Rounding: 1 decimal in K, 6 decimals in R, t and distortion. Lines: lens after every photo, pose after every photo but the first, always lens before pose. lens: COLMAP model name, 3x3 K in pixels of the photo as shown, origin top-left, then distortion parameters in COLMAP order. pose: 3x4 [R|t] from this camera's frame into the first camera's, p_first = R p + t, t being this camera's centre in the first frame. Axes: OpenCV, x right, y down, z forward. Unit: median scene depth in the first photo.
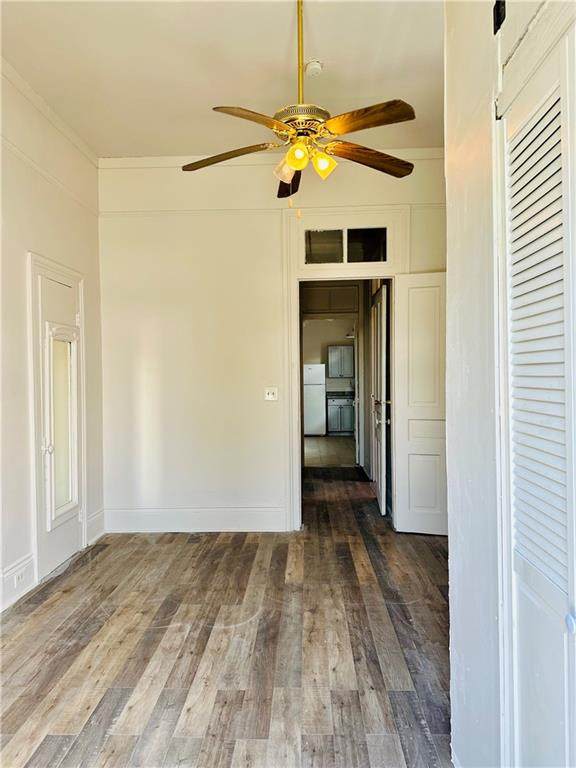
lens RADIAL K [[544.9, 0, 287.5], [0, 544.9, 383.4], [0, 0, 1]] dist [0.053103, -0.038604]
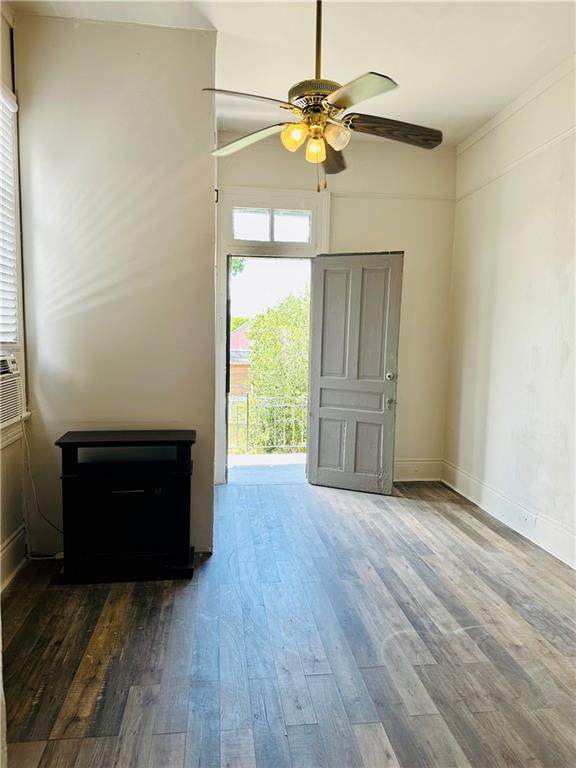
lens RADIAL K [[544.9, 0, 288.0], [0, 544.9, 384.9], [0, 0, 1]] dist [0.053103, -0.038604]
pose [[-0.986047, 0.010489, -0.166137, 0.233807], [-0.007693, 0.994076, 0.108419, -0.065962], [0.166290, 0.108184, -0.980124, 1.905841]]
